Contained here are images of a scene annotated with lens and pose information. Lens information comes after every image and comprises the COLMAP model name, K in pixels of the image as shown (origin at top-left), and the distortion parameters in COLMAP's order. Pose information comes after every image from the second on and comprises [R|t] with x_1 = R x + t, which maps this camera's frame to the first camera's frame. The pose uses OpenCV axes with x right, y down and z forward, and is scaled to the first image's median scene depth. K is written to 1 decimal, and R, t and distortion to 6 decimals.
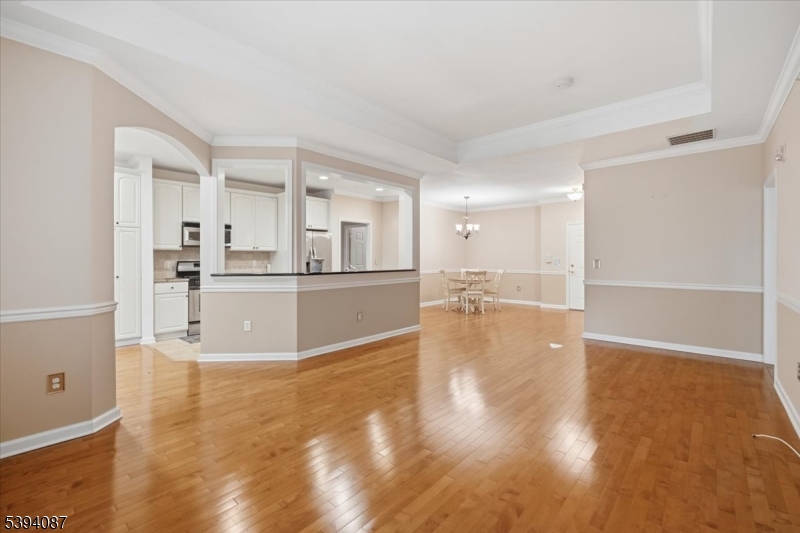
lens RADIAL K [[345.5, 0, 399.5], [0, 345.5, 260.1], [0, 0, 1]] dist [-0.001400, -0.000043]
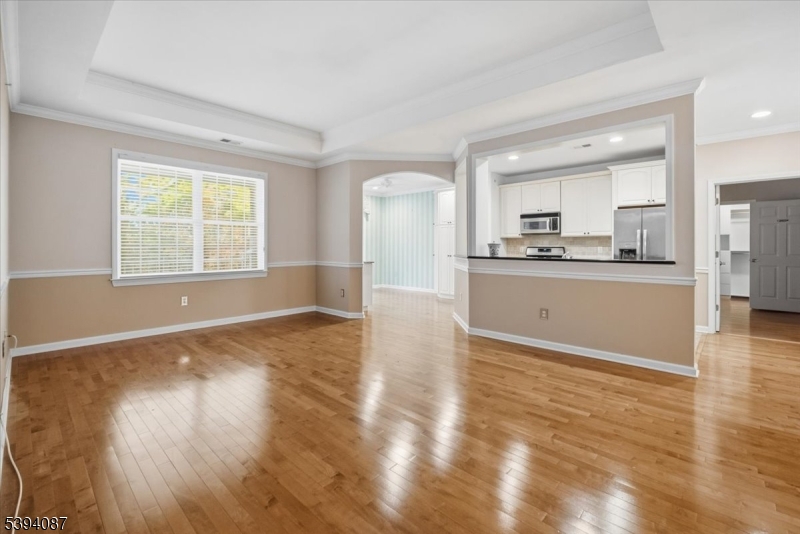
lens RADIAL K [[355.8, 0, 400.2], [0, 355.8, 246.3], [0, 0, 1]] dist [-0.001947, -0.000108]
pose [[-0.027335, -0.000379, -0.999626, 0.548387], [-0.009720, 0.999953, -0.000113, 0.005354], [0.999579, 0.009713, -0.027338, 0.506924]]
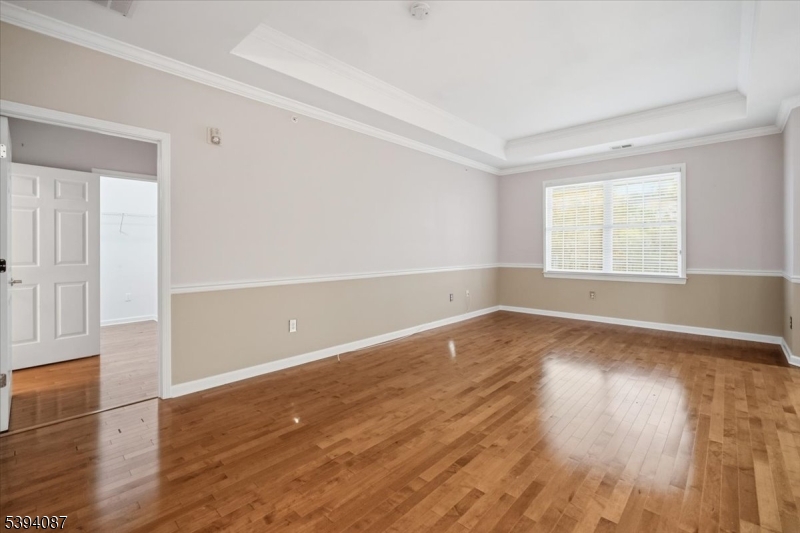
lens RADIAL K [[349.9, 0, 400.3], [0, 349.9, 248.1], [0, 0, 1]] dist [-0.008406, 0.000446]
pose [[-0.999685, 0.002456, 0.024969, 0.260955], [0.002610, 0.999978, 0.006147, 0.000874], [-0.024953, 0.006210, -0.999669, 0.902873]]
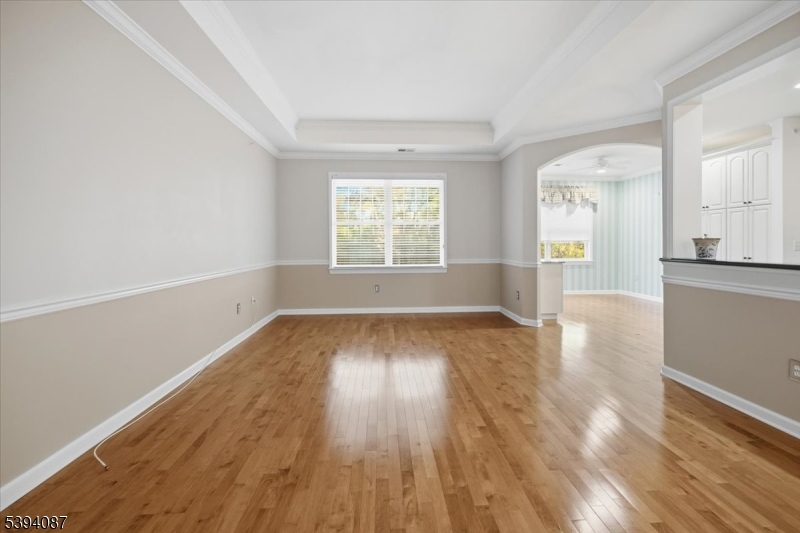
lens RADIAL K [[349.9, 0, 400.3], [0, 349.9, 248.1], [0, 0, 1]] dist [-0.008406, 0.000446]
pose [[-0.709009, 0.012458, -0.705090, 0.399776], [-0.001794, 0.999809, 0.019468, 0.002692], [0.705197, 0.015068, -0.708851, 0.710822]]
